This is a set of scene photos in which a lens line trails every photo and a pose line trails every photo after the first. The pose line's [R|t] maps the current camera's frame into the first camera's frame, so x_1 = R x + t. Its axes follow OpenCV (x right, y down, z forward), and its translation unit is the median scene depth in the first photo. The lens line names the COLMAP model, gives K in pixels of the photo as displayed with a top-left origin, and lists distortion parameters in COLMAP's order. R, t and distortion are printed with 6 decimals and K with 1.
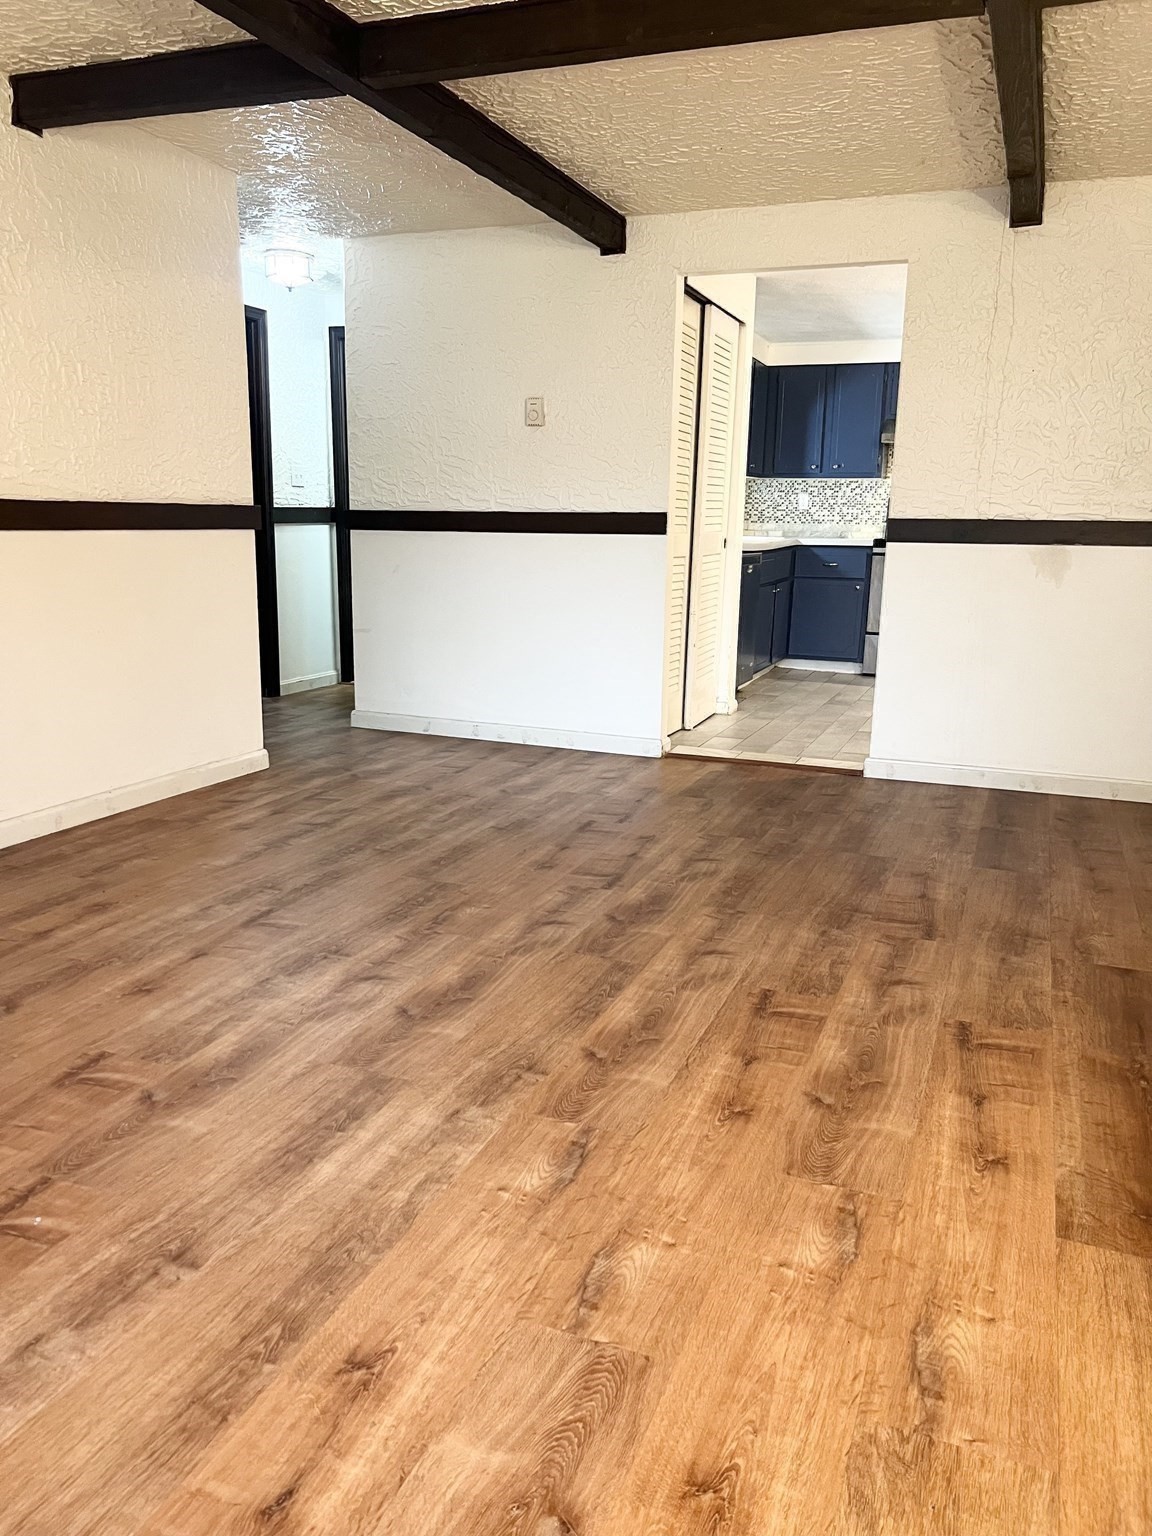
lens RADIAL K [[1155.5, 0, 586.7], [0, 1155.5, 771.4], [0, 0, 1]] dist [0.033661, -0.020011]
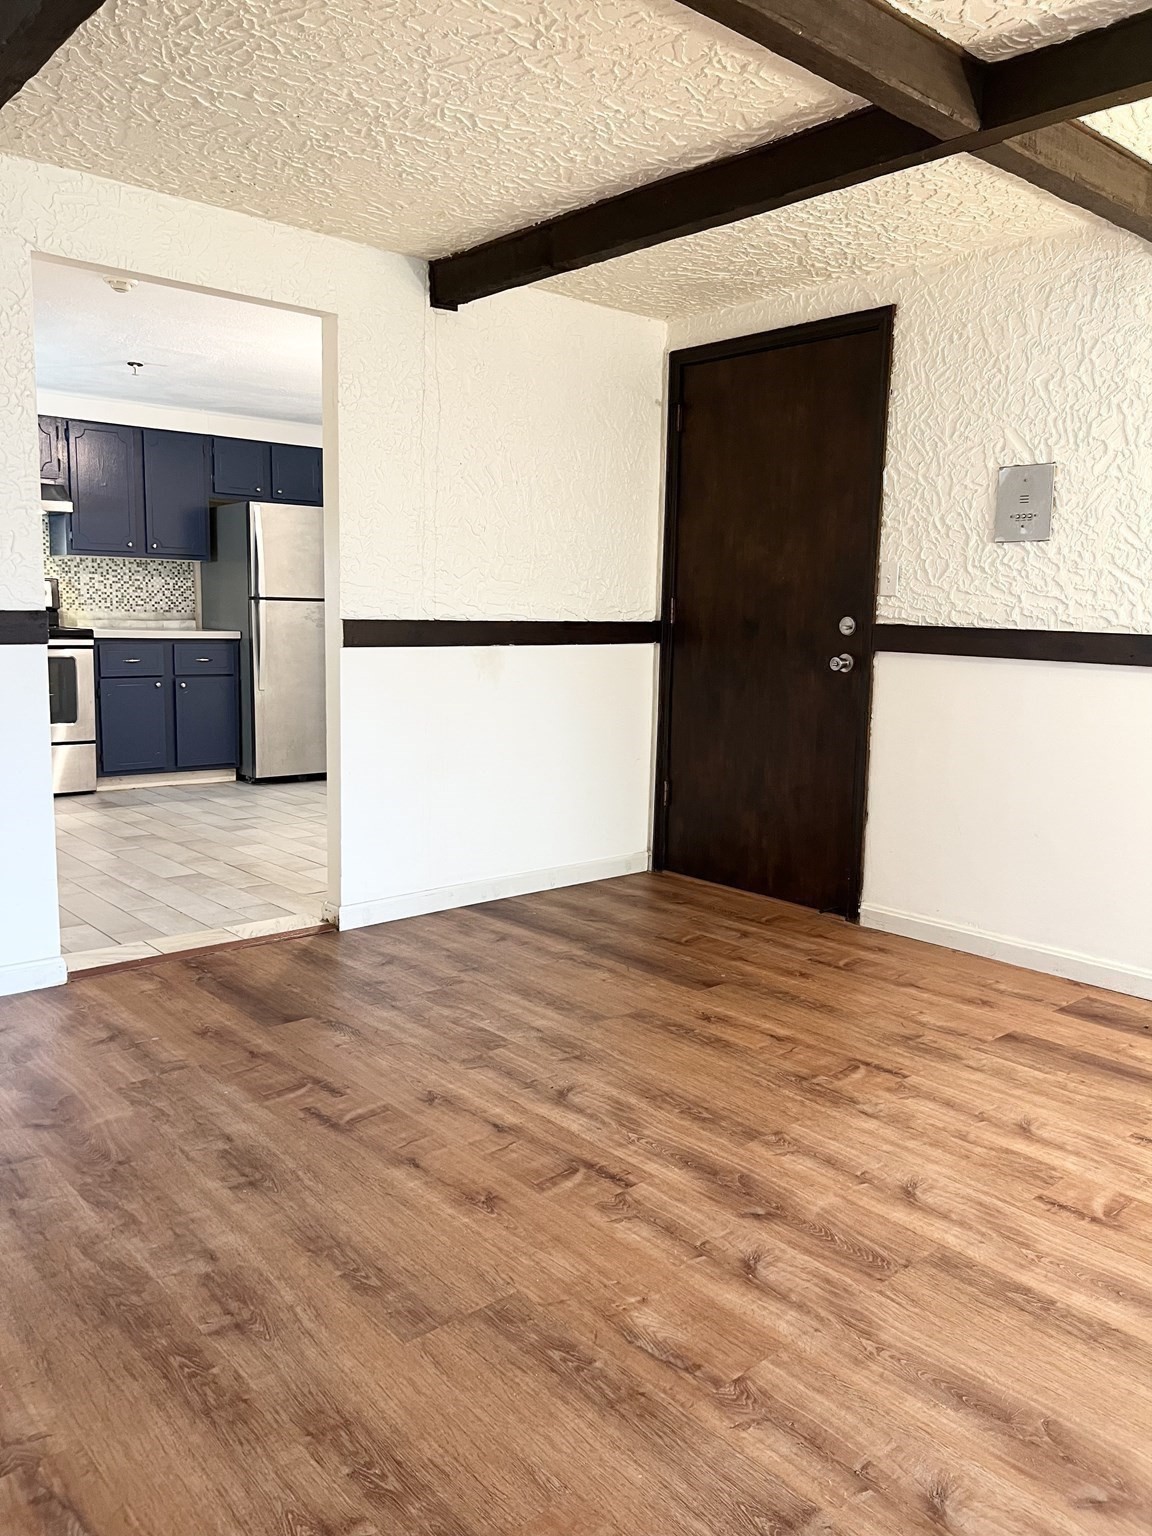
lens RADIAL K [[1155.5, 0, 579.7], [0, 1155.5, 756.9], [0, 0, 1]] dist [0.033661, -0.020011]
pose [[0.457077, -0.127163, 0.880290, -0.562020], [0.175929, 0.983098, 0.050666, -0.185203], [-0.871854, 0.131711, 0.471724, 0.660877]]
